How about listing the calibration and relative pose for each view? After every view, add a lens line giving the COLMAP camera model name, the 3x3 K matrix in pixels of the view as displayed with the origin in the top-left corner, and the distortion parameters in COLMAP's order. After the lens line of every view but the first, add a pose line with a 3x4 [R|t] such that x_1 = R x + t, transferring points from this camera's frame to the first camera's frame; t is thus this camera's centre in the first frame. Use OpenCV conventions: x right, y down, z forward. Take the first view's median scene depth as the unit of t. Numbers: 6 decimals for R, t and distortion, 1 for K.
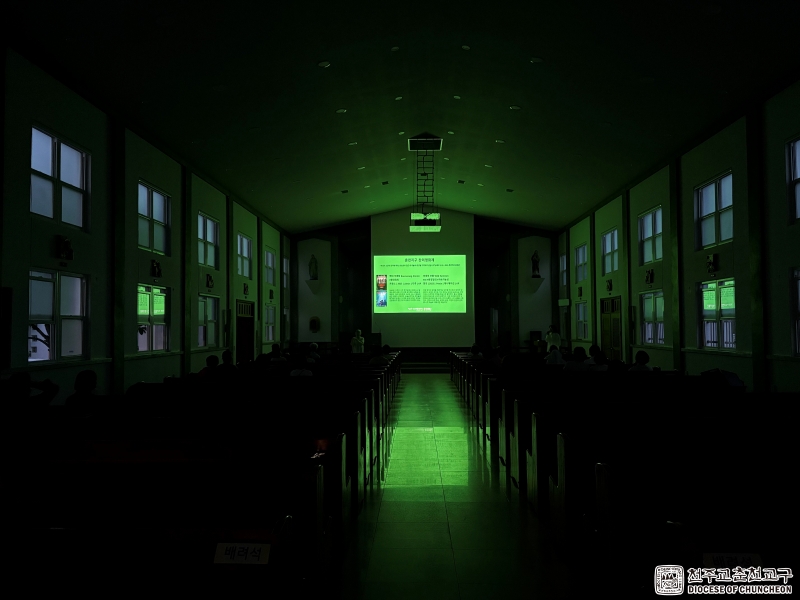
lens RADIAL K [[607.3, 0, 400.0], [0, 607.3, 300.0], [0, 0, 1]] dist [0.001647, 0.000792]
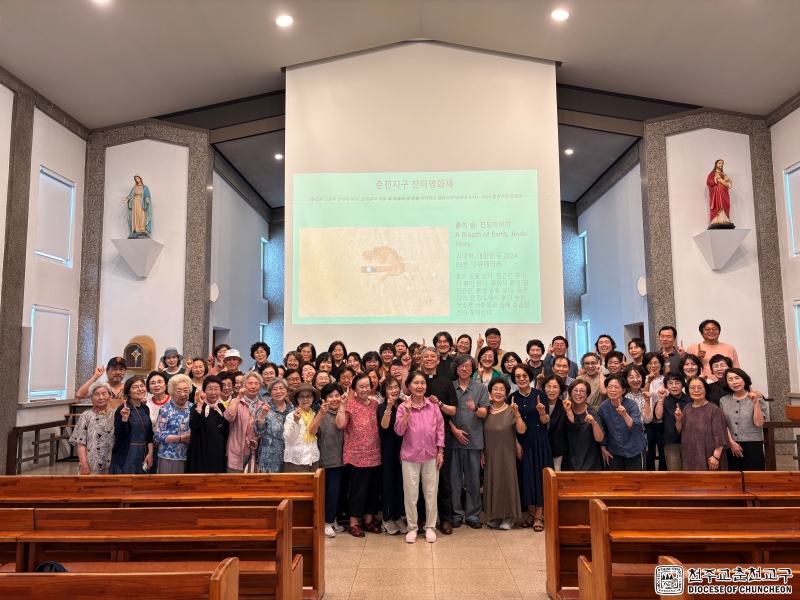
lens RADIAL K [[607.3, 0, 400.0], [0, 607.3, 300.0], [0, 0, 1]] dist [0.001647, 0.000792]
pose [[0.999979, -0.006295, -0.001794, 0.023208], [0.006158, 0.997675, -0.067875, 0.031110], [0.002217, 0.067862, 0.997692, 0.620843]]
